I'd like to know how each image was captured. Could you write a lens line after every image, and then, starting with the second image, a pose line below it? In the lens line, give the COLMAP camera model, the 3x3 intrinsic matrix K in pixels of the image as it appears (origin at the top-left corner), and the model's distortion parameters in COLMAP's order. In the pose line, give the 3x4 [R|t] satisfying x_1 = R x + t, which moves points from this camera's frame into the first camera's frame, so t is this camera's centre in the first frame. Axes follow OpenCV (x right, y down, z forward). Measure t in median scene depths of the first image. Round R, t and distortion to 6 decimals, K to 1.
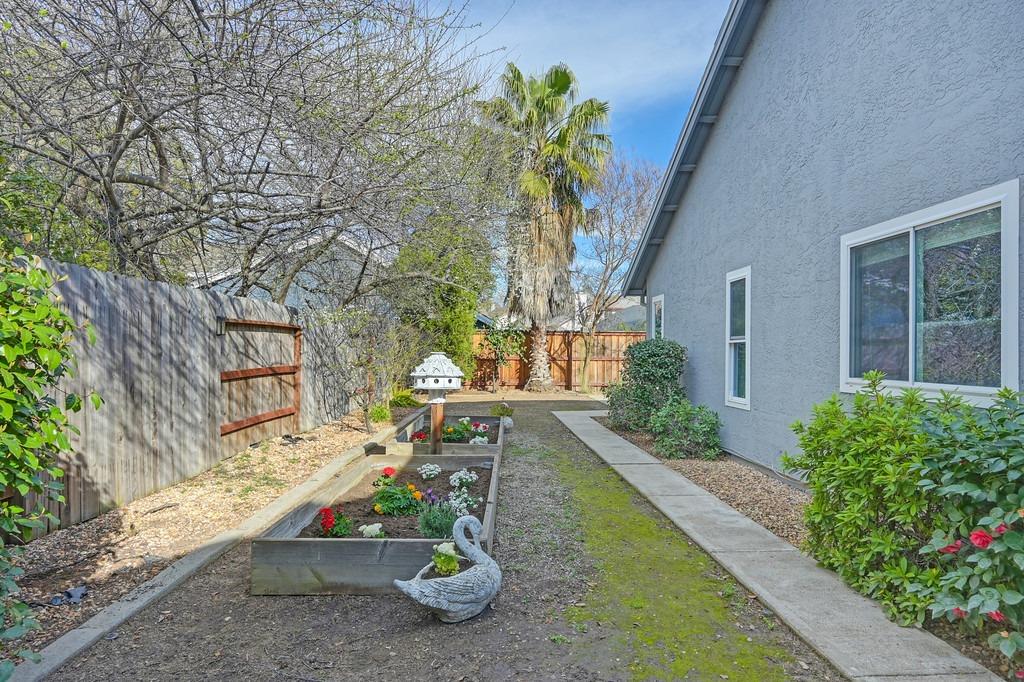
lens RADIAL K [[583.4, 0, 513.6], [0, 583.4, 345.0], [0, 0, 1]] dist [0.000823, 0.000073]
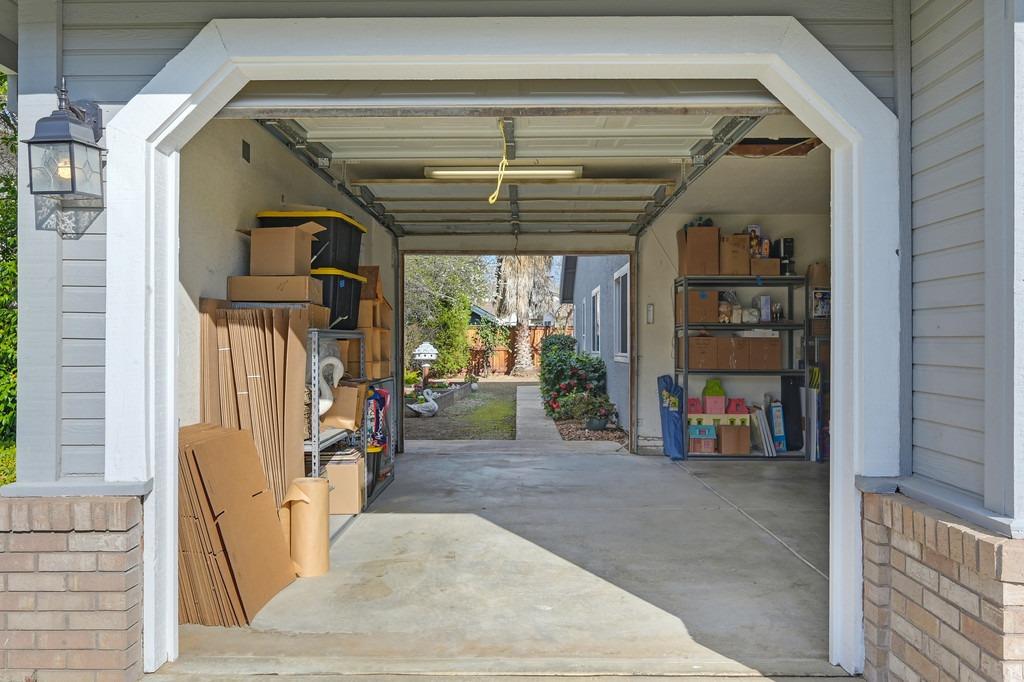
lens RADIAL K [[747.9, 0, 511.4], [0, 747.9, 340.9], [0, 0, 1]] dist [-0.001450, -0.000022]
pose [[0.998407, -0.010142, -0.055499, 0.110141], [0.010307, 0.999943, 0.002675, 0.001640], [0.055469, -0.003242, 0.998455, -0.559904]]
